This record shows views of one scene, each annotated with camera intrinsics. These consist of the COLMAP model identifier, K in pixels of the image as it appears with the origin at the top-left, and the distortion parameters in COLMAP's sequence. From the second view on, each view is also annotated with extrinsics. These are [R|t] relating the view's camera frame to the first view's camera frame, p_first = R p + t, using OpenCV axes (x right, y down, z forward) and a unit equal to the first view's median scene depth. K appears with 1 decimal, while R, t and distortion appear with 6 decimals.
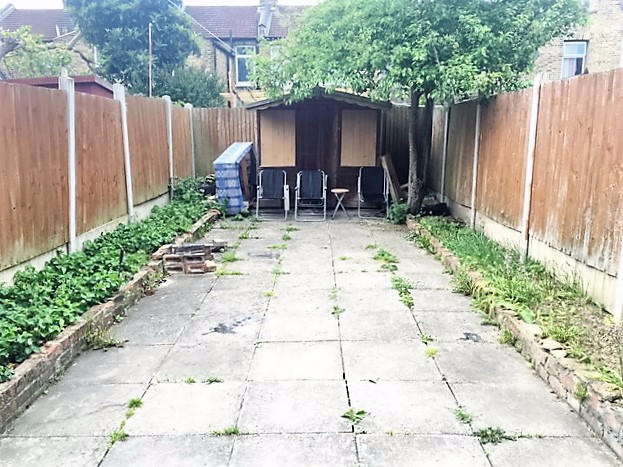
lens RADIAL K [[536.5, 0, 311.5], [0, 536.5, 233.5], [0, 0, 1]] dist [0.047166, -0.012977]
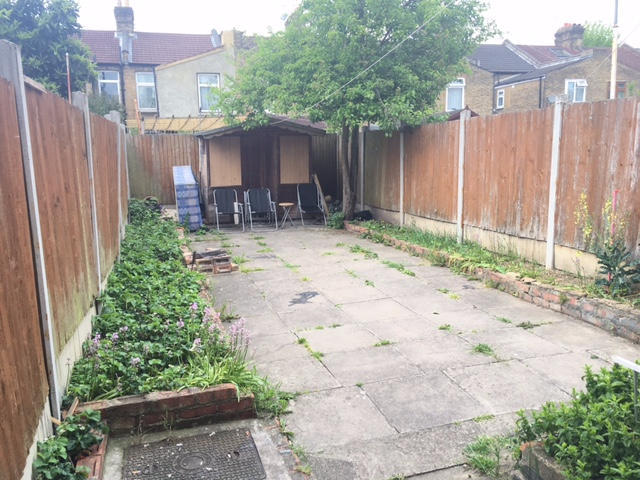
lens RADIAL K [[527.2, 0, 320.0], [0, 527.2, 240.0], [0, 0, 1]] dist [0.042406, -0.002183]
pose [[0.952862, -0.066764, 0.295967, -0.326741], [0.075068, 0.997037, -0.016770, 0.034132], [-0.293970, 0.038197, 0.955051, -0.180315]]
